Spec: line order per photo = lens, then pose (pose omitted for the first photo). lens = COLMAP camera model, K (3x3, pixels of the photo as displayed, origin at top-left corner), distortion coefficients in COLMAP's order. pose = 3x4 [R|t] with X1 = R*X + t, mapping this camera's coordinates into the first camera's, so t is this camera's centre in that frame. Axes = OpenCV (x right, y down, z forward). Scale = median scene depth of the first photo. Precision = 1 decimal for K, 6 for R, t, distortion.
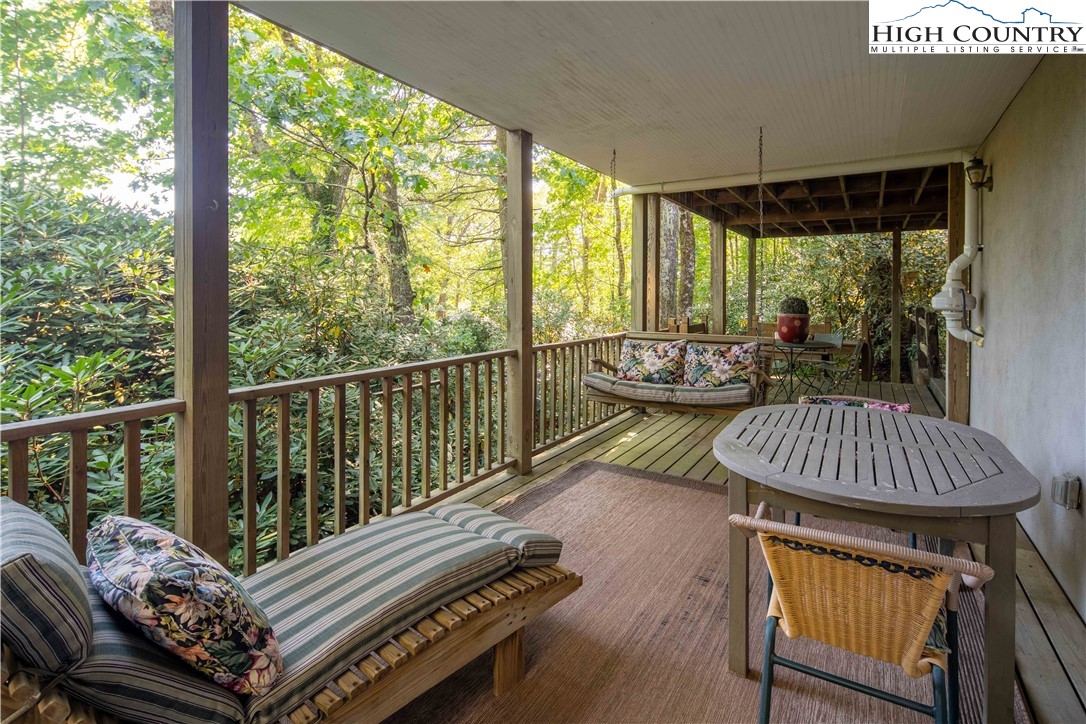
lens RADIAL K [[533.0, 0, 544.2], [0, 533.0, 286.7], [0, 0, 1]] dist [0.000454, 0.000074]
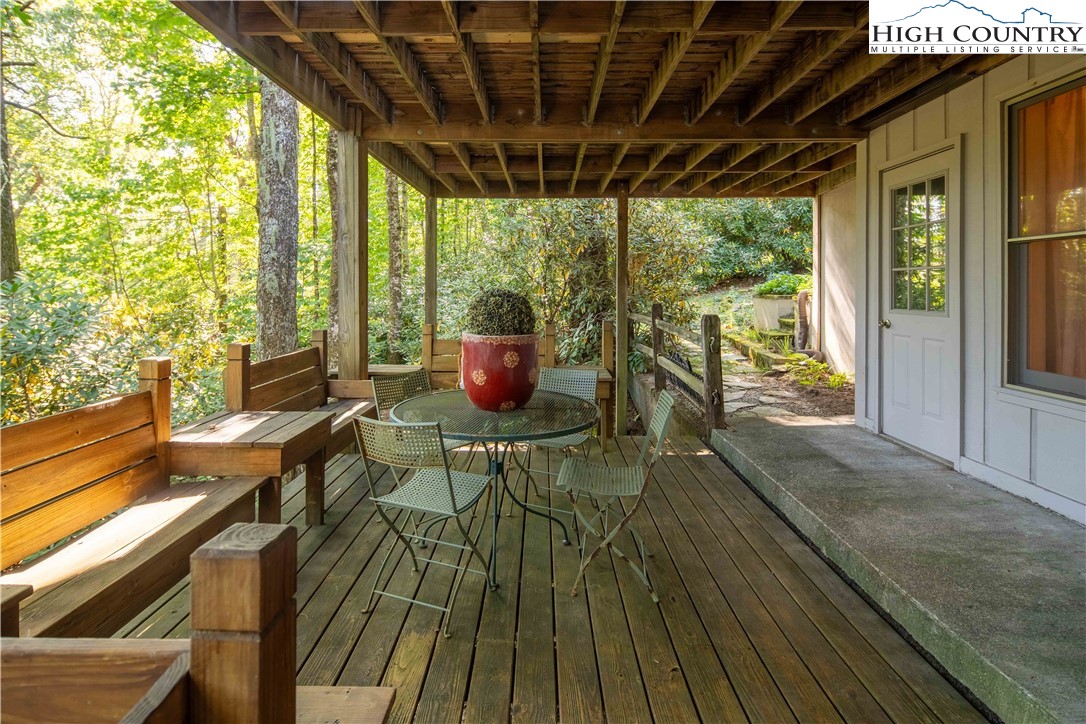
lens RADIAL K [[533.0, 0, 544.2], [0, 533.0, 286.7], [0, 0, 1]] dist [0.000454, 0.000074]
pose [[0.855320, -0.003488, 0.518089, 0.230426], [-0.003438, 0.999917, 0.012408, 0.009485], [-0.518089, -0.012394, 0.855237, 0.511161]]
